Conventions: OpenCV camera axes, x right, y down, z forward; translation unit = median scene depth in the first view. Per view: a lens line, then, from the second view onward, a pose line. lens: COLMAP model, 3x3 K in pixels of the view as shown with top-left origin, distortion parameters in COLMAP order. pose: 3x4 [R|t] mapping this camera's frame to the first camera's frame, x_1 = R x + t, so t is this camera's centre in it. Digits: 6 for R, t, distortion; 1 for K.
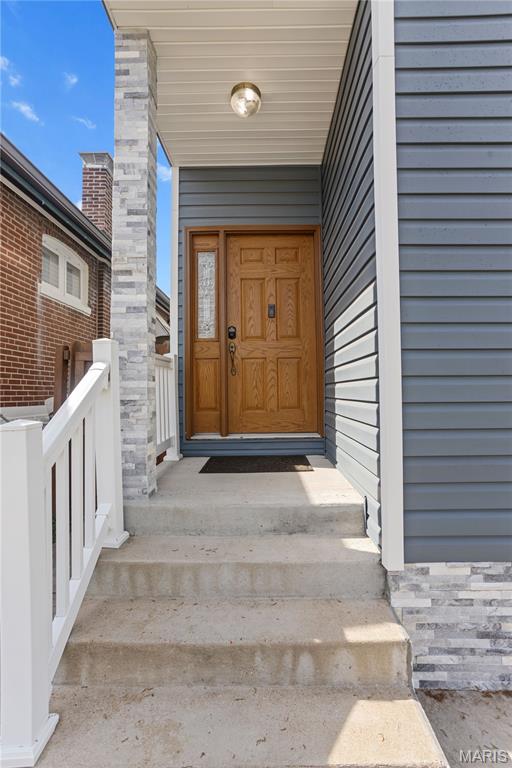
lens RADIAL K [[370.6, 0, 256.0], [0, 370.6, 384.0], [0, 0, 1]] dist [-0.000762, 0.001154]
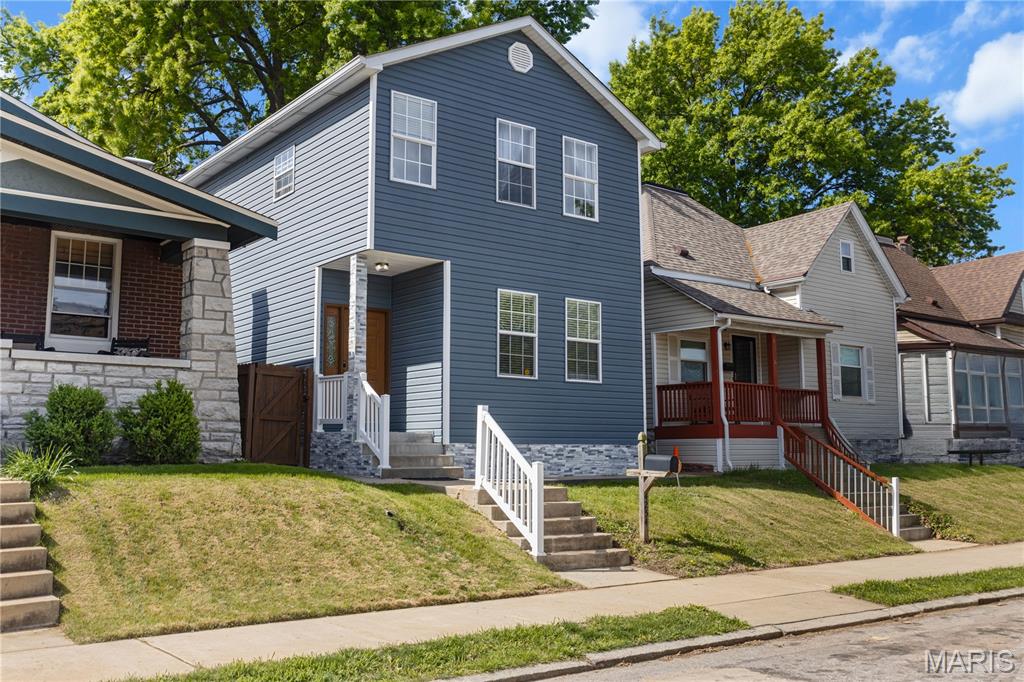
lens RADIAL K [[974.1, 0, 512.0], [0, 974.1, 341.0], [0, 0, 1]] dist [-0.000286, -0.000069]
pose [[0.784030, 0.080943, 0.615423, -4.870254], [-0.018325, 0.994048, -0.107395, 0.503764], [-0.620453, 0.072923, 0.780846, -6.615643]]
